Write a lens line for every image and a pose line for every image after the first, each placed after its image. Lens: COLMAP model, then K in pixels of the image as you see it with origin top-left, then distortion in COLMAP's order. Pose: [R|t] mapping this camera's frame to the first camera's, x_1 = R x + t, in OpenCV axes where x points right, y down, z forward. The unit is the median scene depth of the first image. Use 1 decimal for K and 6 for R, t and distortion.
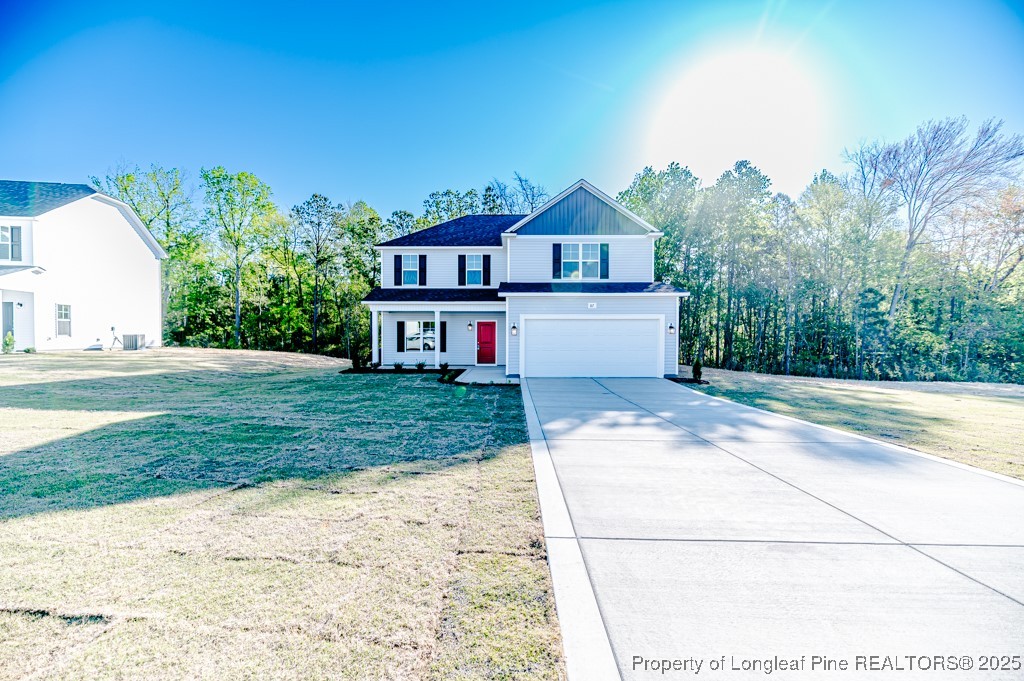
lens RADIAL K [[409.3, 0, 509.4], [0, 409.3, 339.5], [0, 0, 1]] dist [0.015450, -0.002916]
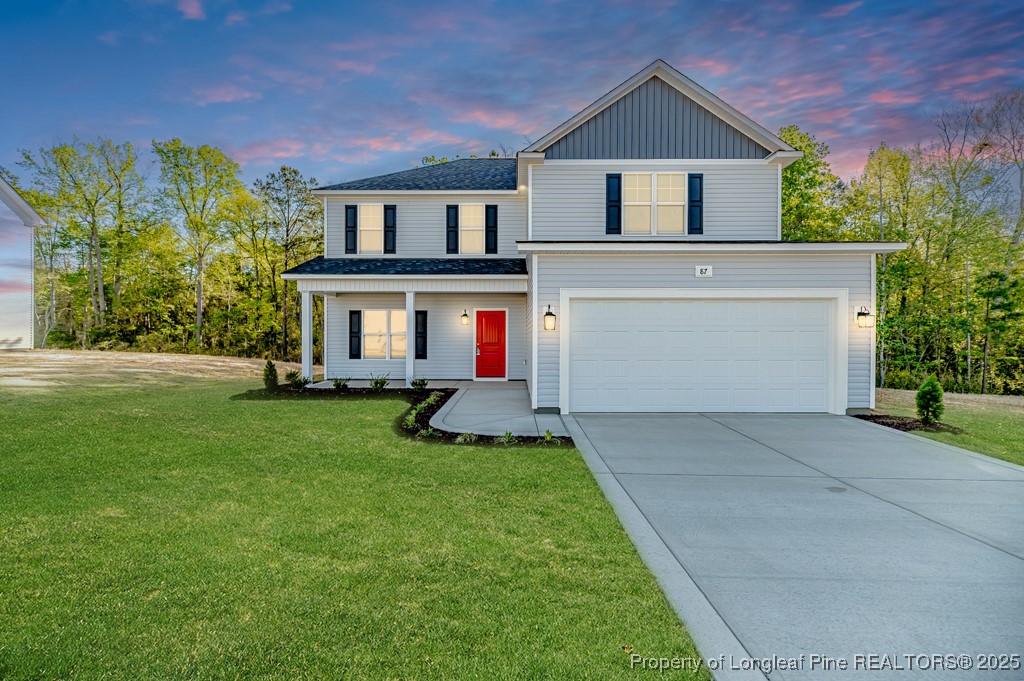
lens RADIAL K [[409.3, 0, 513.1], [0, 409.3, 338.1], [0, 0, 1]] dist [0.015450, -0.002916]
pose [[0.999949, 0.000384, 0.010046, -0.026550], [-0.000331, 0.999986, -0.005246, 0.001636], [-0.010048, 0.005242, 0.999936, 0.344822]]
